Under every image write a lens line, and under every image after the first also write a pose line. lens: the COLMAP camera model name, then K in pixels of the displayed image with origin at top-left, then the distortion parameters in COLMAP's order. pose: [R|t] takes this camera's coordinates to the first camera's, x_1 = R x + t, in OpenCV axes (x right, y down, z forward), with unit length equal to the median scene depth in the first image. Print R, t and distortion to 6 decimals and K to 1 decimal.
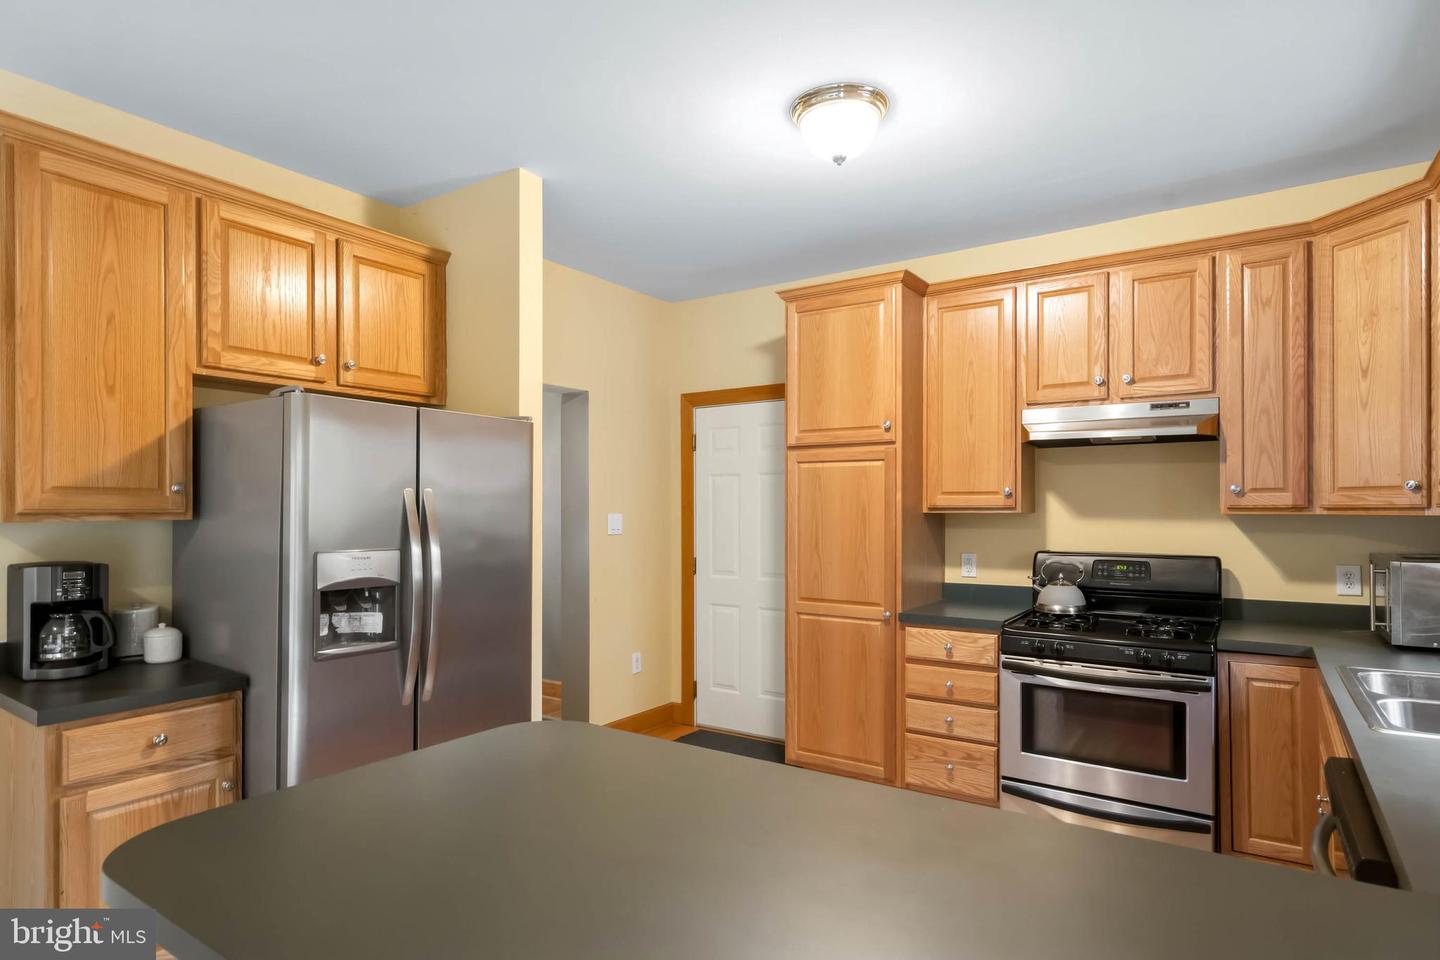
lens RADIAL K [[783.3, 0, 720.4], [0, 783.3, 507.8], [0, 0, 1]] dist [0.004455, 0.001302]
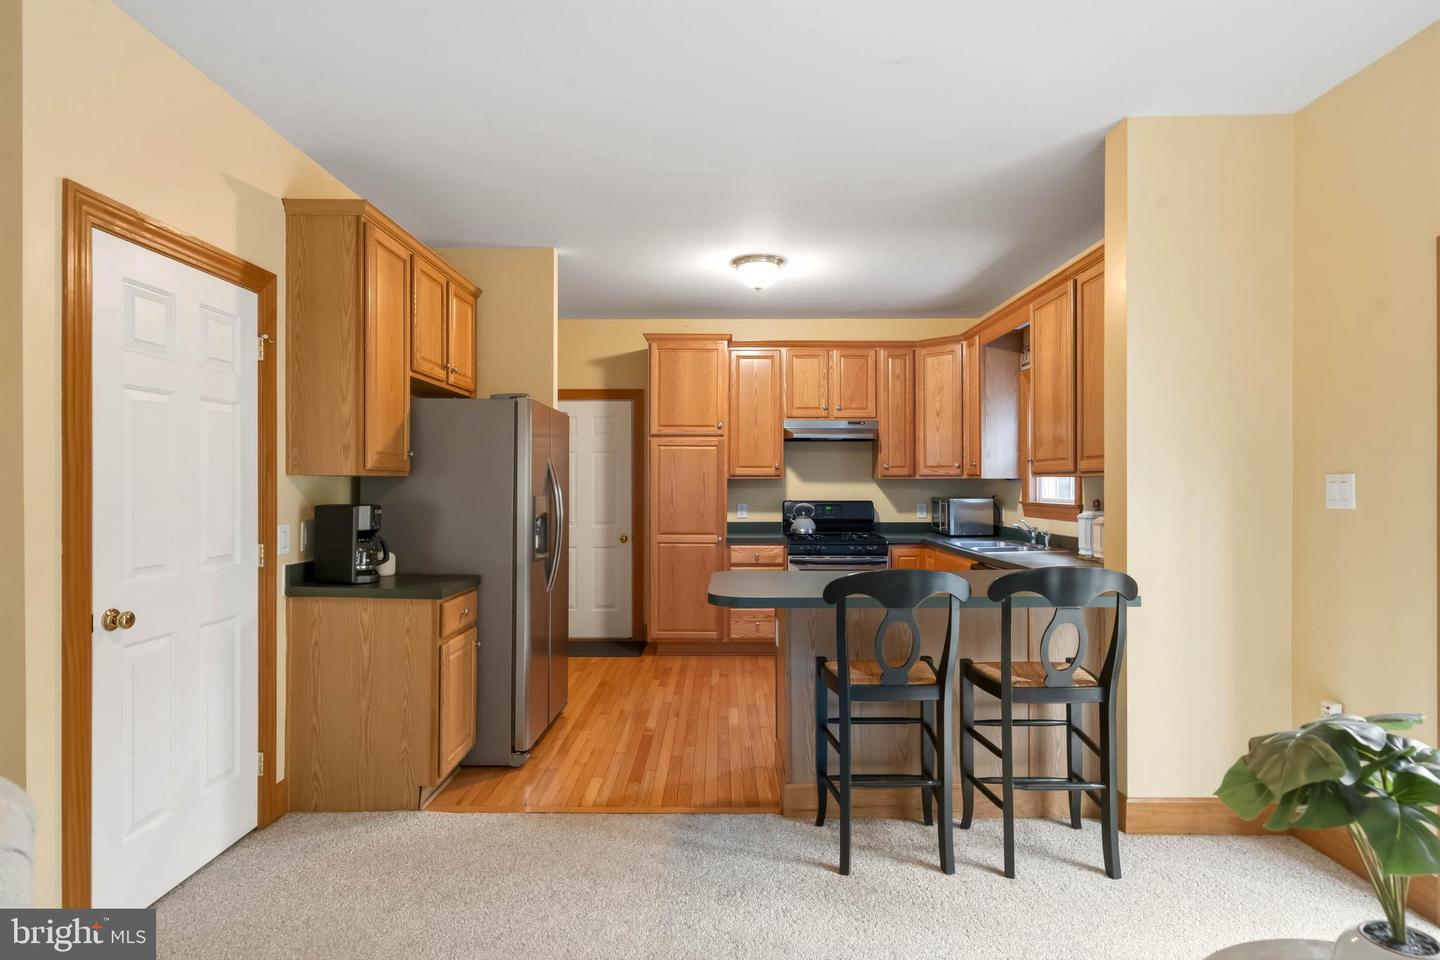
lens RADIAL K [[763.6, 0, 720.0], [0, 763.6, 480.0], [0, 0, 1]] dist [-0.000637, -0.000047]
pose [[0.830601, 0.005611, 0.556839, -0.745064], [-0.001935, 0.999972, -0.007189, 0.024443], [-0.556864, 0.004893, 0.830589, -0.373706]]
